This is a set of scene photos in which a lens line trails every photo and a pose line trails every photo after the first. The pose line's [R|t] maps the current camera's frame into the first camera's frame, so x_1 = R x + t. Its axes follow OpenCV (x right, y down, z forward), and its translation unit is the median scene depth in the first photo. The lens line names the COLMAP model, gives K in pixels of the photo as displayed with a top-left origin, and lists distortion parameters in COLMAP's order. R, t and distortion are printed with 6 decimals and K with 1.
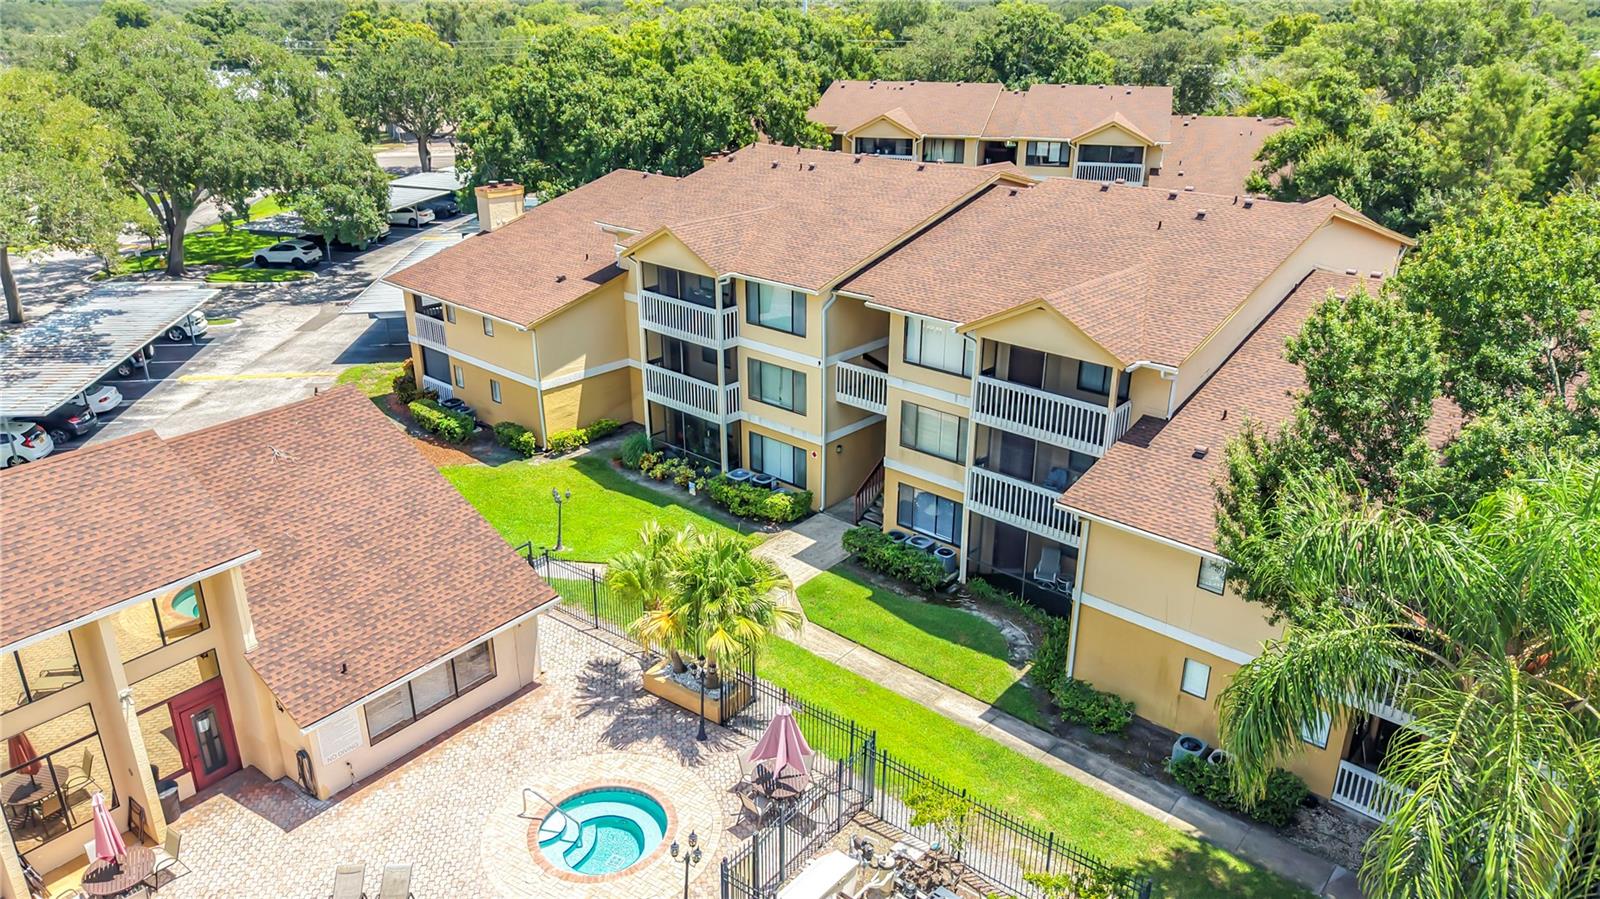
lens RADIAL K [[1103.0, 0, 798.2], [0, 1103.0, 426.1], [0, 0, 1]] dist [0.002323, -0.000707]
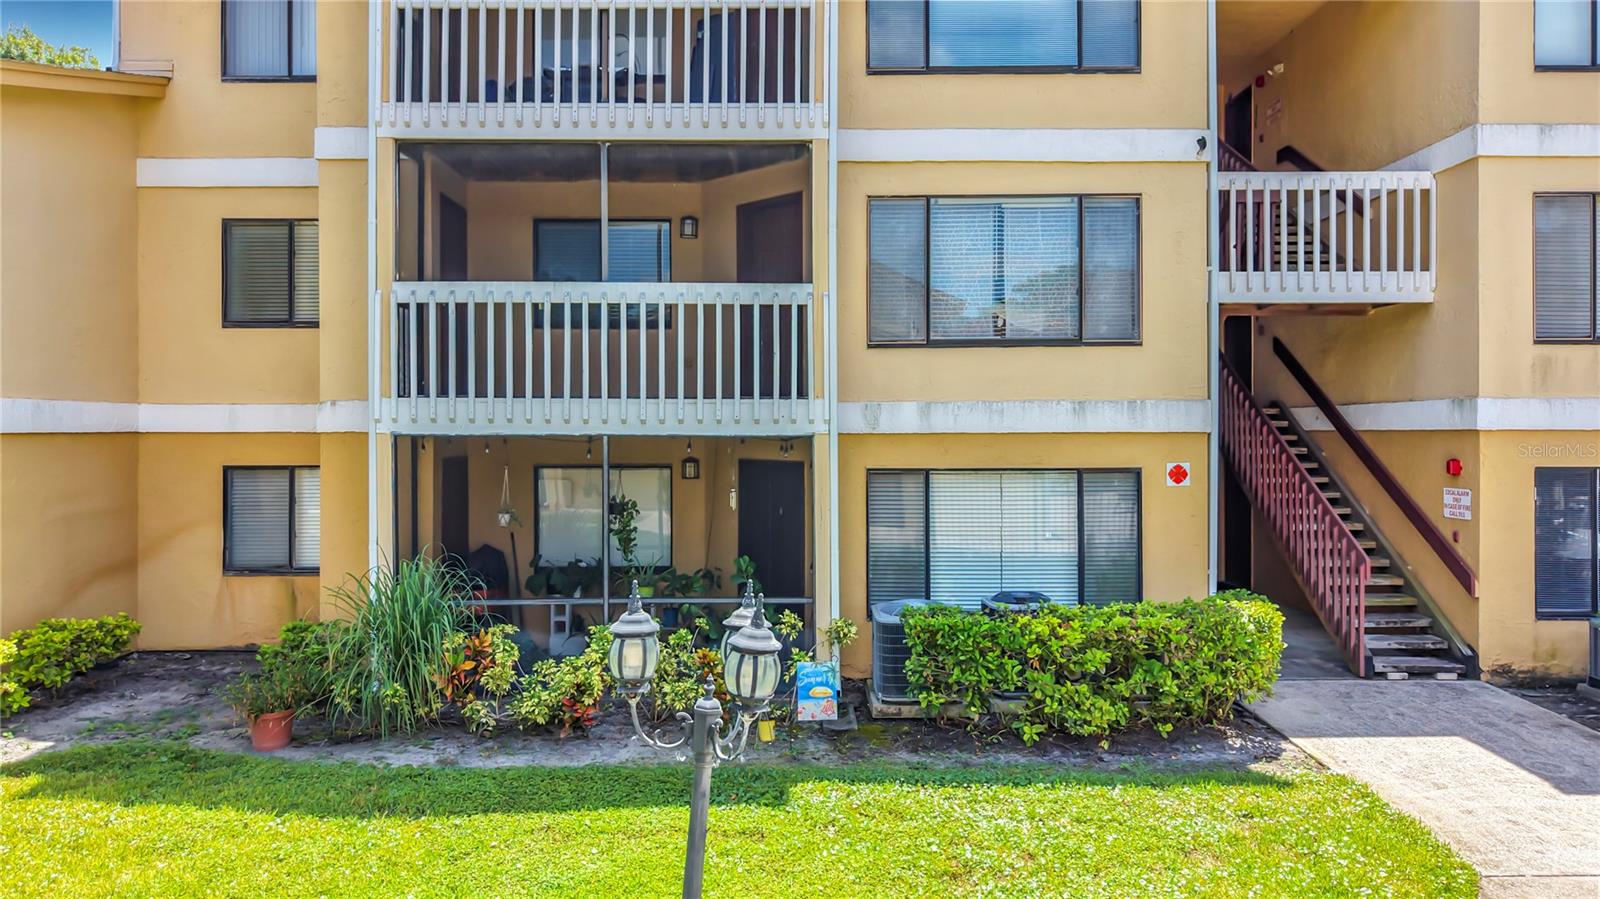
lens RADIAL K [[1040.4, 0, 795.7], [0, 1040.4, 404.6], [0, 0, 1]] dist [0.056486, -0.066463]
pose [[0.729498, 0.003007, 0.683976, -0.273346], [0.246708, 0.931518, -0.267224, 0.064649], [-0.637940, 0.363682, 0.678799, 0.919735]]
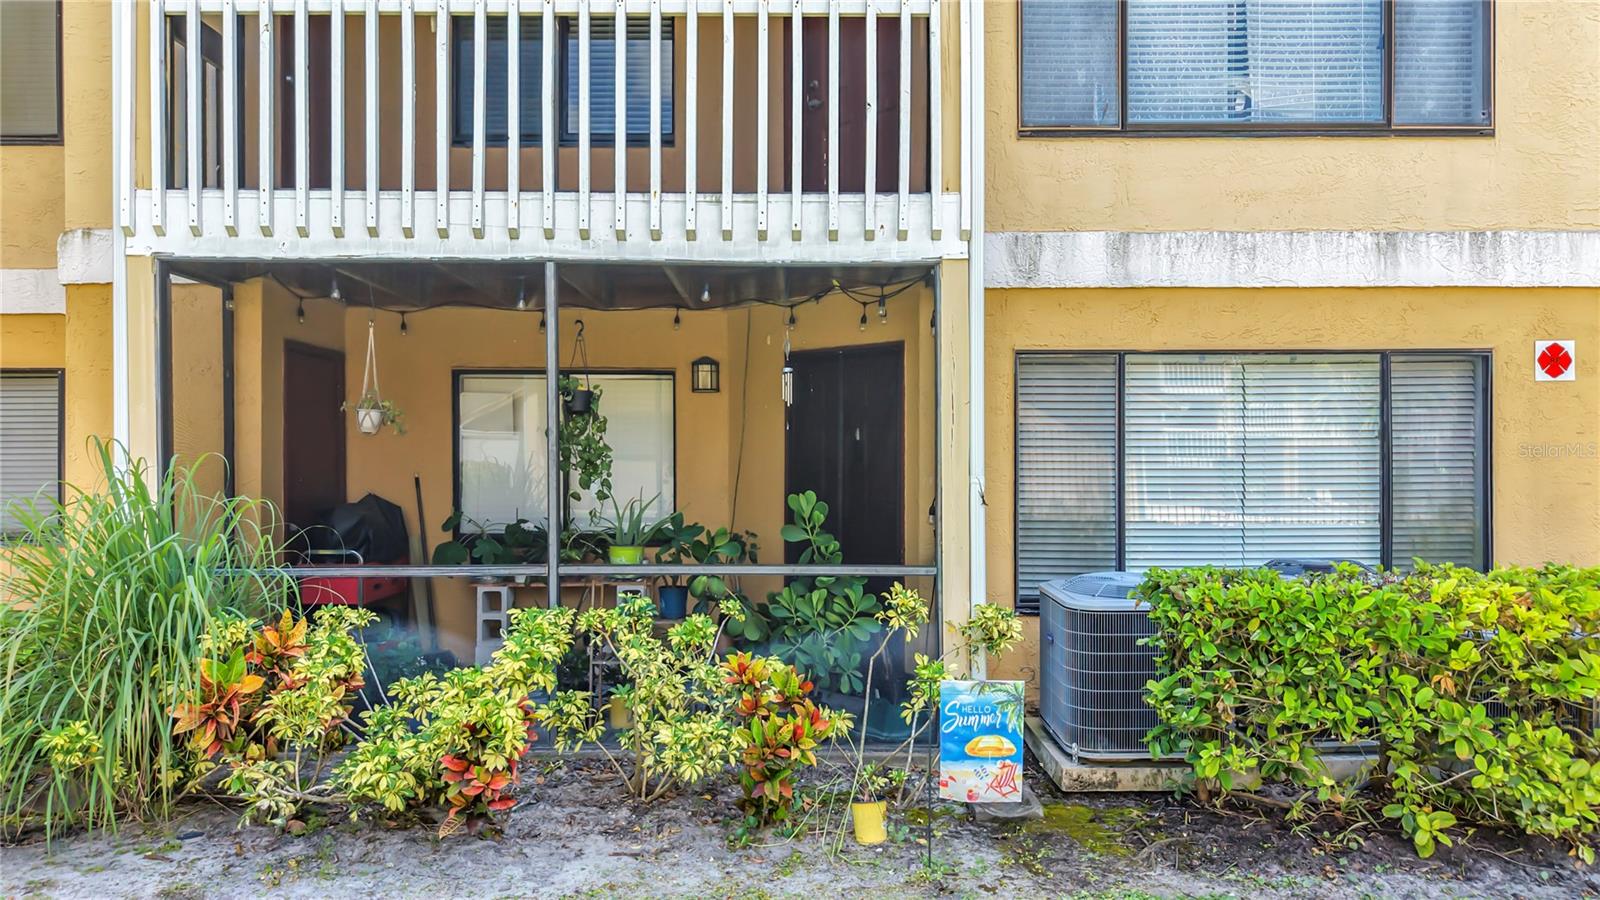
lens RADIAL K [[1103.0, 0, 798.2], [0, 1103.0, 426.6], [0, 0, 1]] dist [0.002323, -0.000707]
pose [[0.734652, 0.002838, 0.678438, -0.201134], [0.244547, 0.931662, -0.268706, 0.058411], [-0.632837, 0.363315, 0.683754, 1.022163]]
